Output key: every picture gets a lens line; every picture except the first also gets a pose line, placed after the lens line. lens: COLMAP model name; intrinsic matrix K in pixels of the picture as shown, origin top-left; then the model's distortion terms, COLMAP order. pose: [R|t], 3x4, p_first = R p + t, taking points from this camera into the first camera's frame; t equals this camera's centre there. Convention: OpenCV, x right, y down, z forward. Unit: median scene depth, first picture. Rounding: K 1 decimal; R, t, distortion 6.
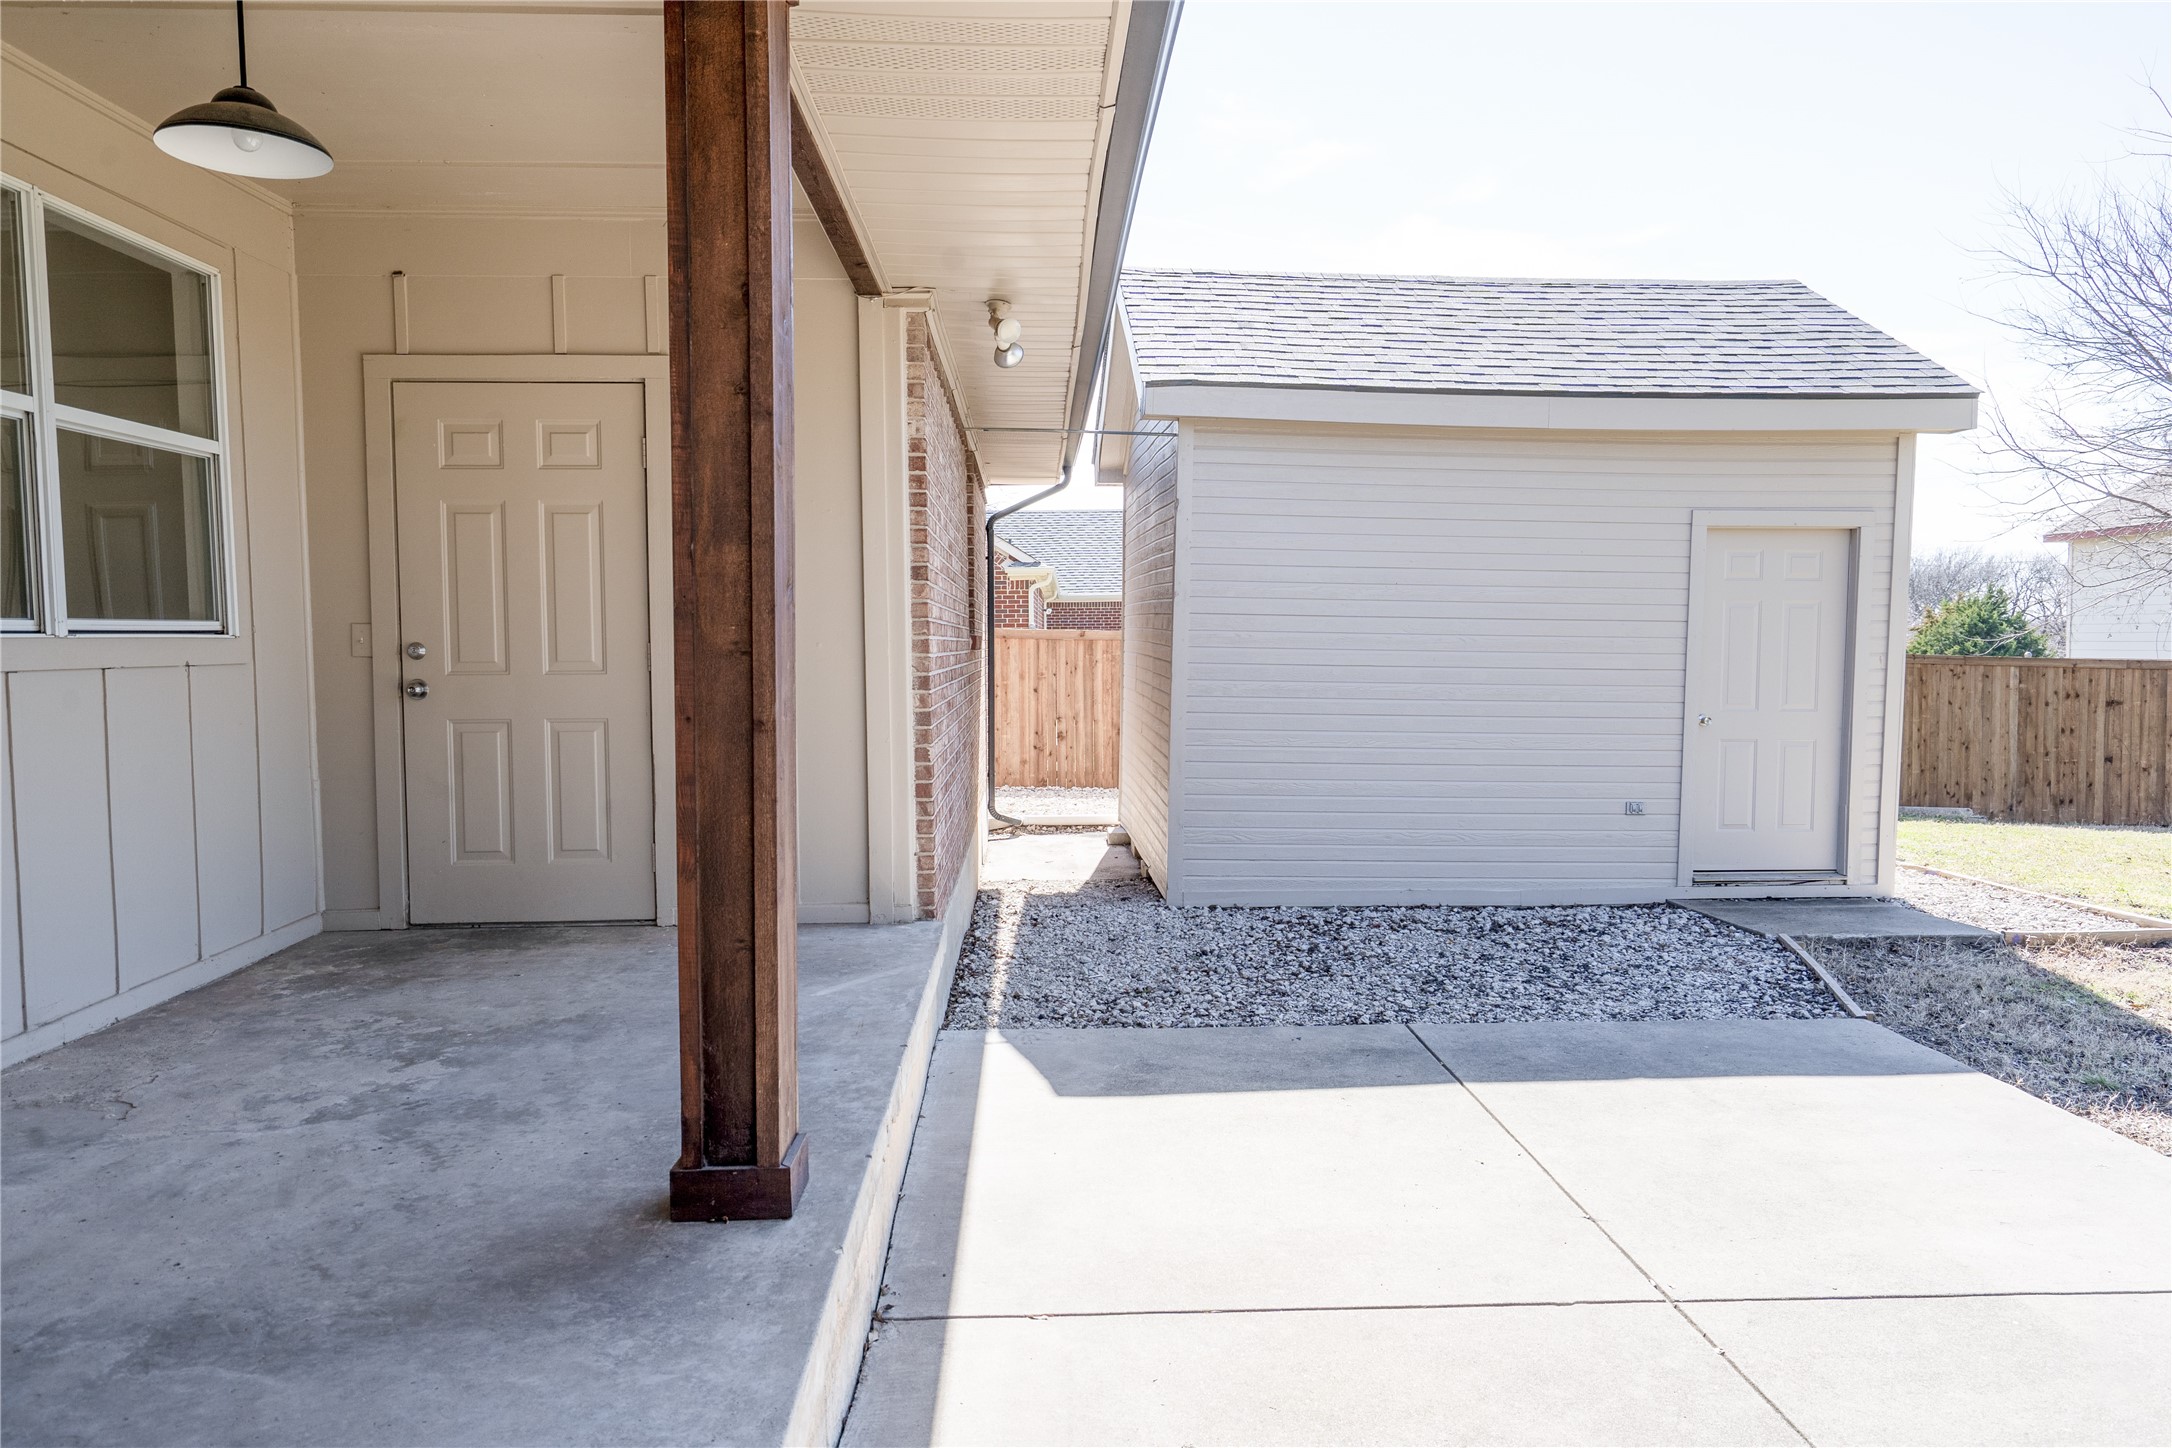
lens RADIAL K [[1490.3, 0, 1089.8], [0, 1490.3, 735.1], [0, 0, 1]] dist [0.002289, -0.000895]
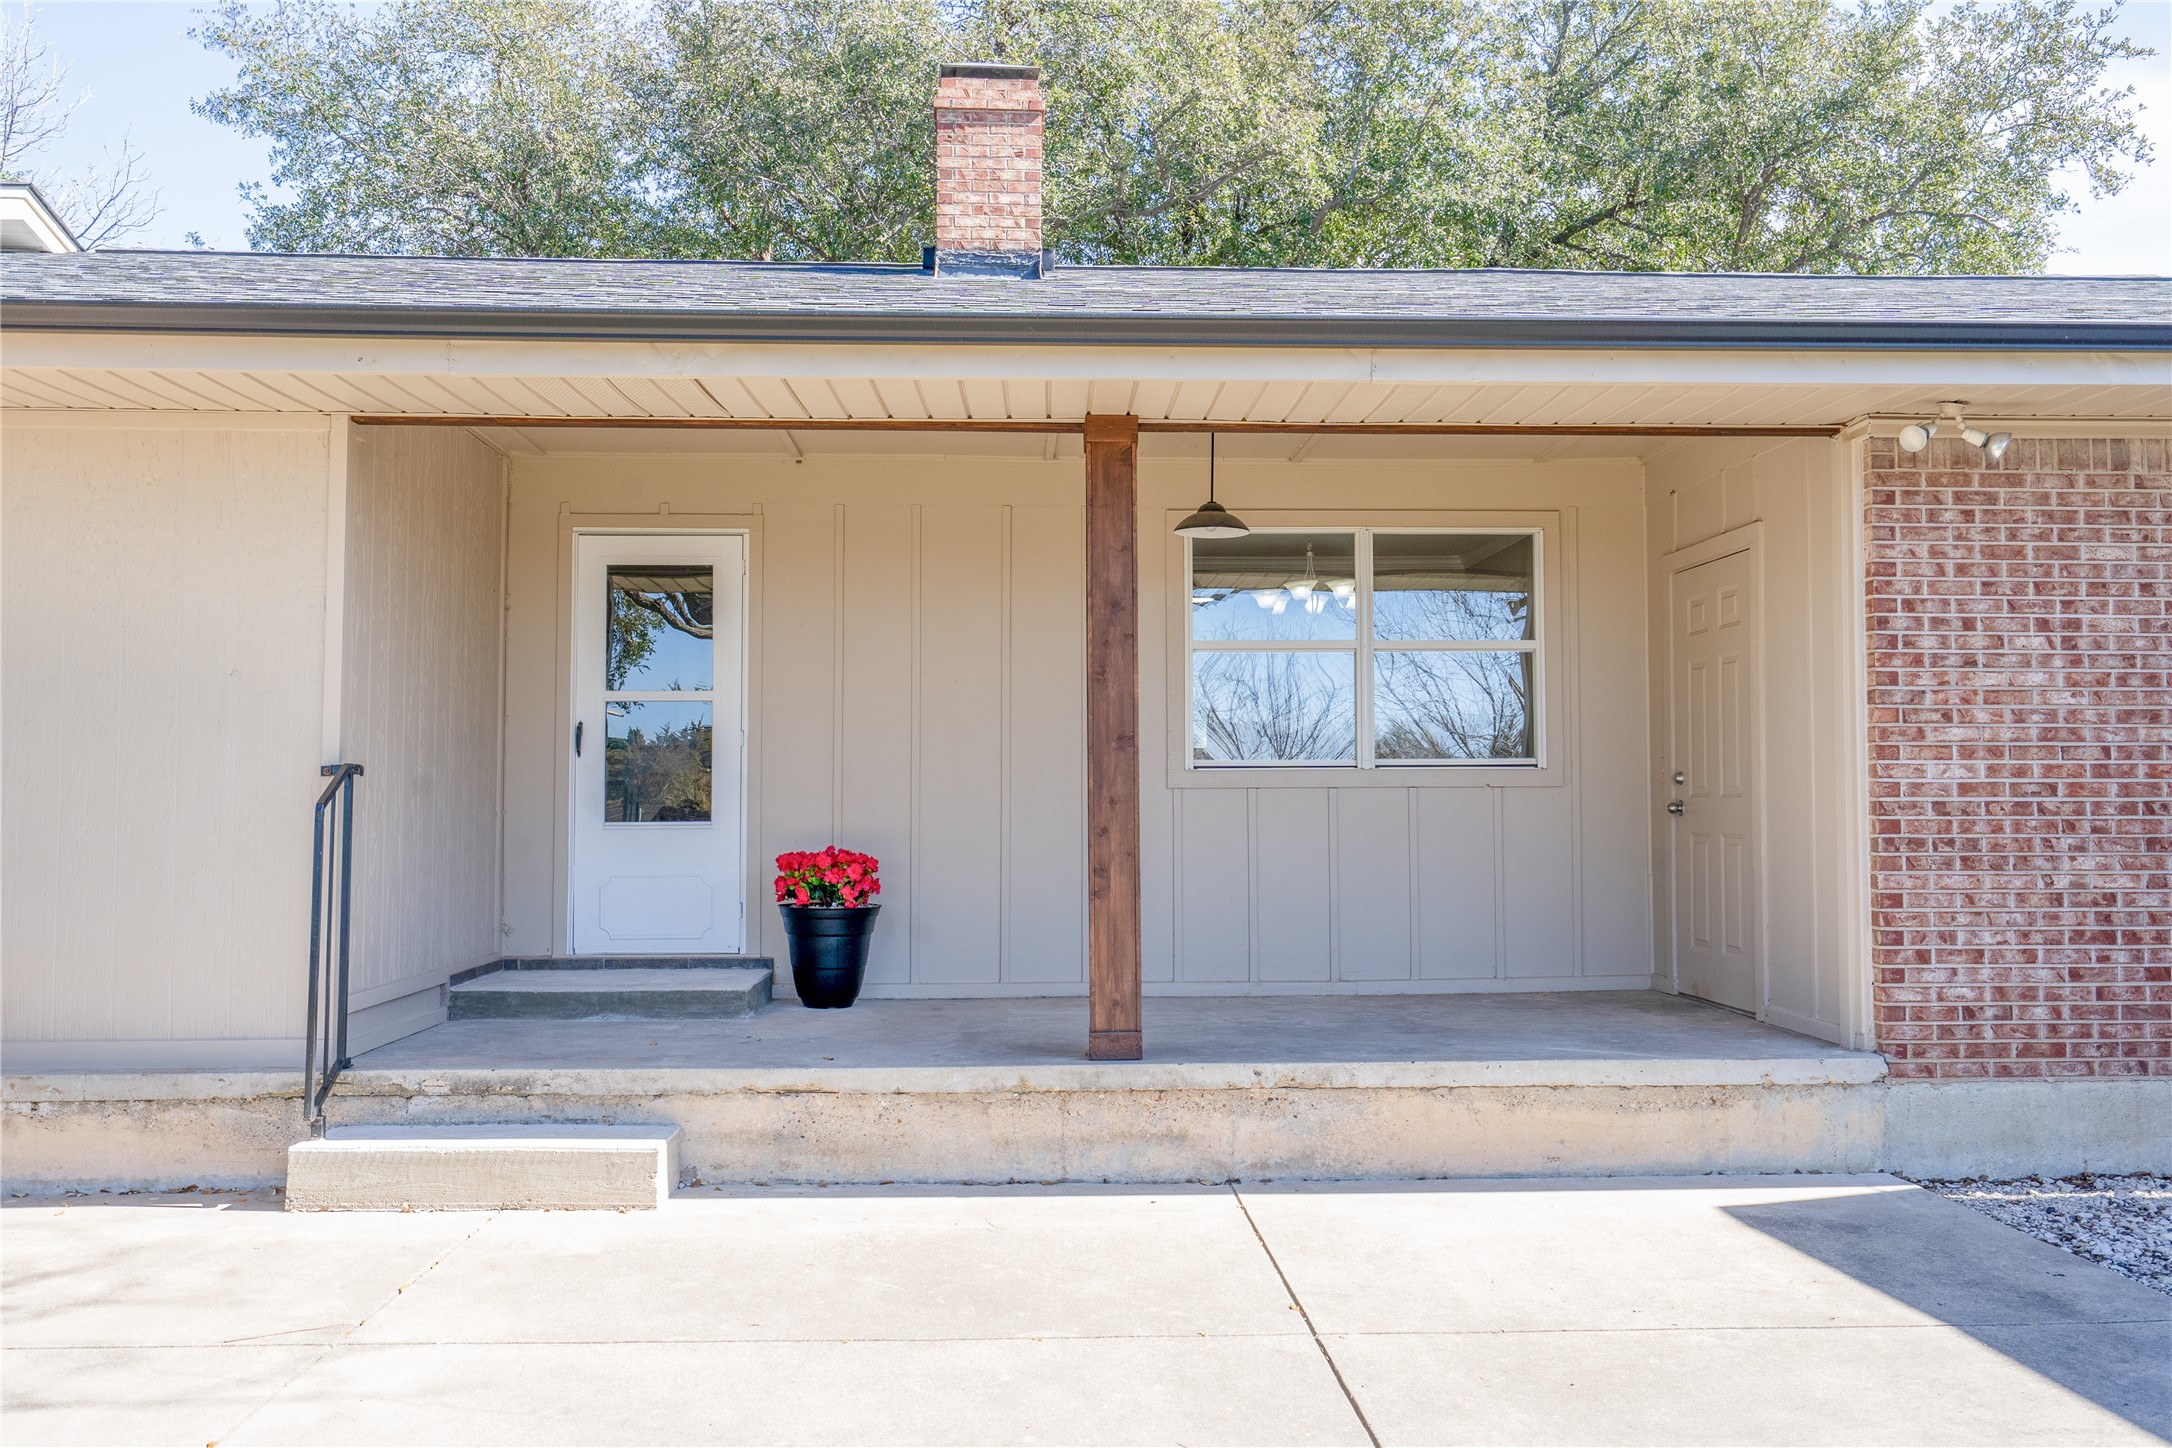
lens RADIAL K [[1791.8, 0, 1086.0], [0, 1791.8, 717.9], [0, 0, 1]] dist [-0.009138, -0.001950]
pose [[-0.016661, -0.042785, -0.998945, 1.183873], [-0.060913, 0.997272, -0.041698, -0.014737], [0.998004, 0.060154, -0.019222, 0.549384]]
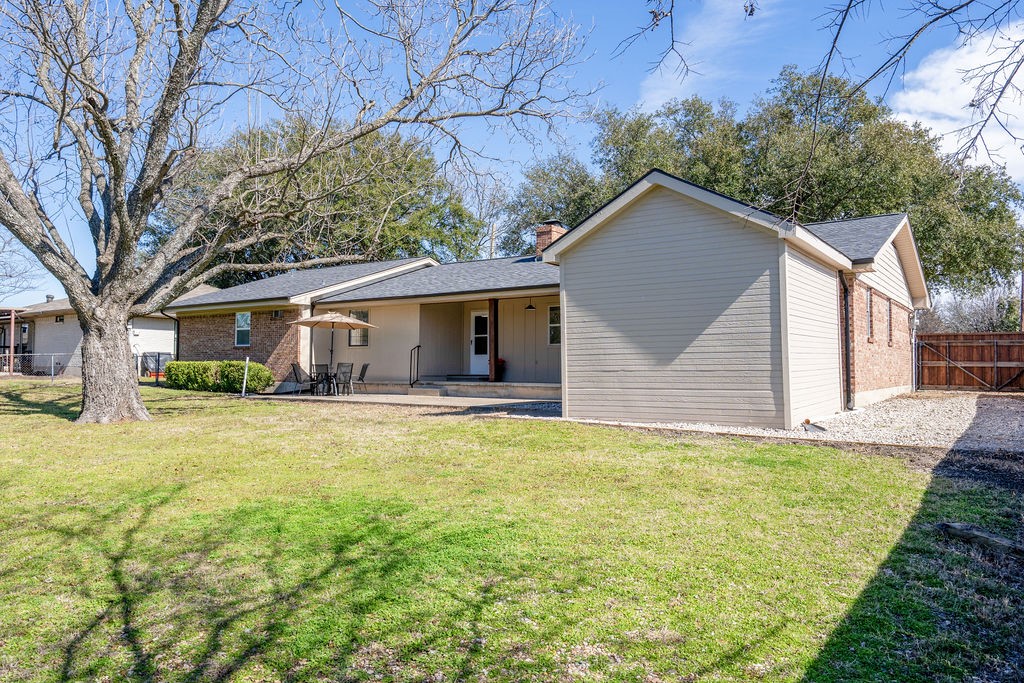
lens RADIAL K [[702.6, 0, 511.3], [0, 702.6, 342.4], [0, 0, 1]] dist [0.002289, -0.000895]
pose [[-0.602372, -0.024214, -0.797848, 2.683721], [-0.049154, 0.998768, 0.006799, -0.070299], [0.796700, 0.043313, -0.602820, 2.618360]]
